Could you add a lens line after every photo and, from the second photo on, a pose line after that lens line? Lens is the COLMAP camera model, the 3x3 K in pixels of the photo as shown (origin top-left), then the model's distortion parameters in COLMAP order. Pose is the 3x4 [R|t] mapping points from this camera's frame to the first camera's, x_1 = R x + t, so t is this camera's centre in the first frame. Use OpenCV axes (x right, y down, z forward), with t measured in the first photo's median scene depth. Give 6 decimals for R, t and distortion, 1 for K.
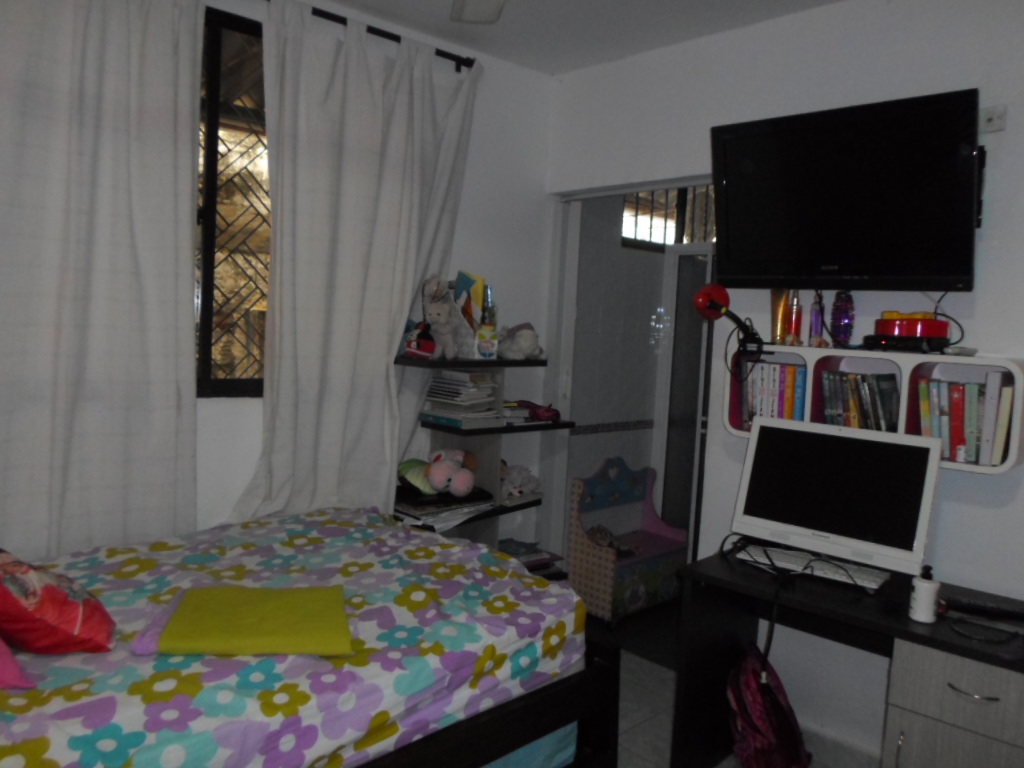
lens RADIAL K [[778.0, 0, 512.2], [0, 778.0, 385.7], [0, 0, 1]] dist [-0.027985, -0.011689]
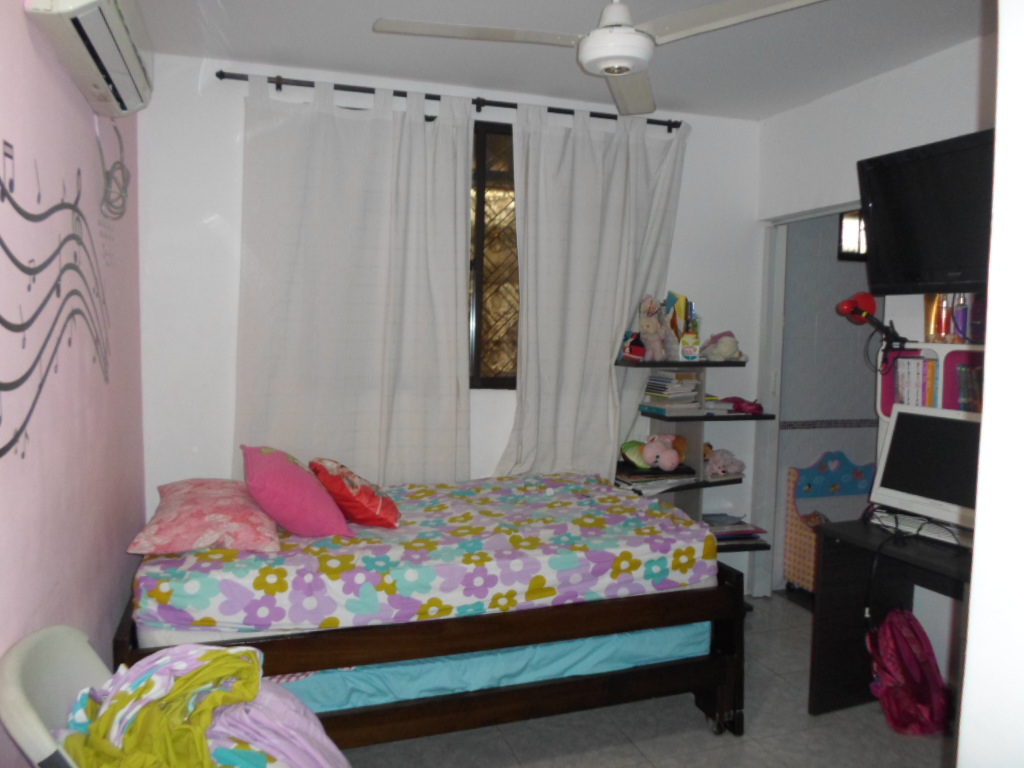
lens RADIAL K [[778.0, 0, 509.5], [0, 778.0, 382.5], [0, 0, 1]] dist [-0.027985, -0.011689]
pose [[0.908867, -0.003796, -0.417068, 0.264383], [-0.007174, 0.999668, -0.024731, 0.039012], [0.417024, 0.025469, 0.908539, -0.291197]]
